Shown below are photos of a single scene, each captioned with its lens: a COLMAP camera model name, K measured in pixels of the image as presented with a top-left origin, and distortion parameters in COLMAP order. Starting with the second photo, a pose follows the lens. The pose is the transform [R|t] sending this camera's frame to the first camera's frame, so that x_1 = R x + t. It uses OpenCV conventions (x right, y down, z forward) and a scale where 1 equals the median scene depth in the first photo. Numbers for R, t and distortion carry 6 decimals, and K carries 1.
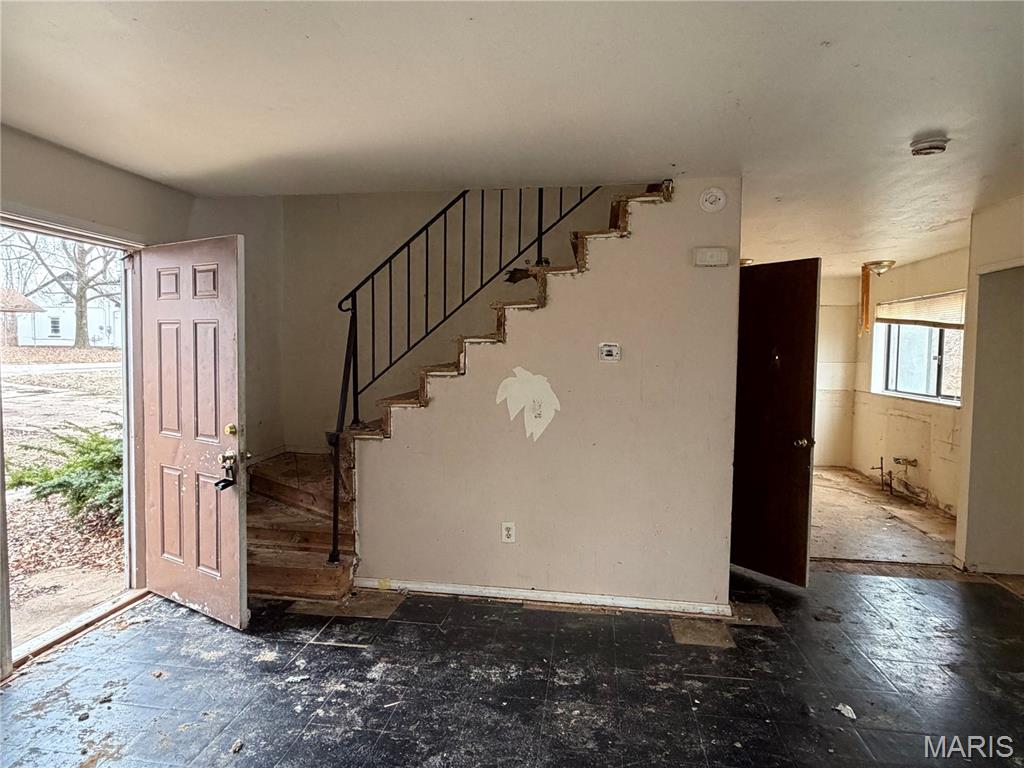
lens RADIAL K [[604.3, 0, 515.8], [0, 604.3, 379.9], [0, 0, 1]] dist [-0.000340, -0.000980]
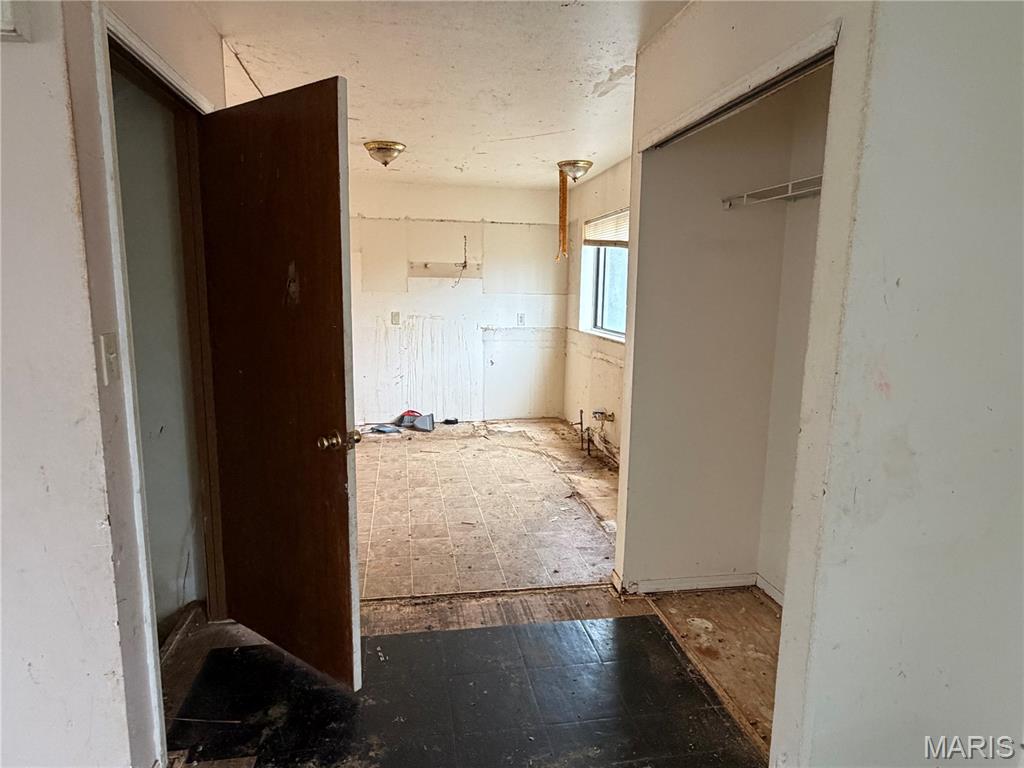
lens RADIAL K [[604.3, 0, 507.2], [0, 604.3, 384.8], [0, 0, 1]] dist [-0.000340, -0.000980]
pose [[0.952710, -0.047646, 0.300122, 0.263137], [0.011986, 0.992755, 0.119557, -0.006460], [-0.303644, -0.110306, 0.946379, 0.254364]]
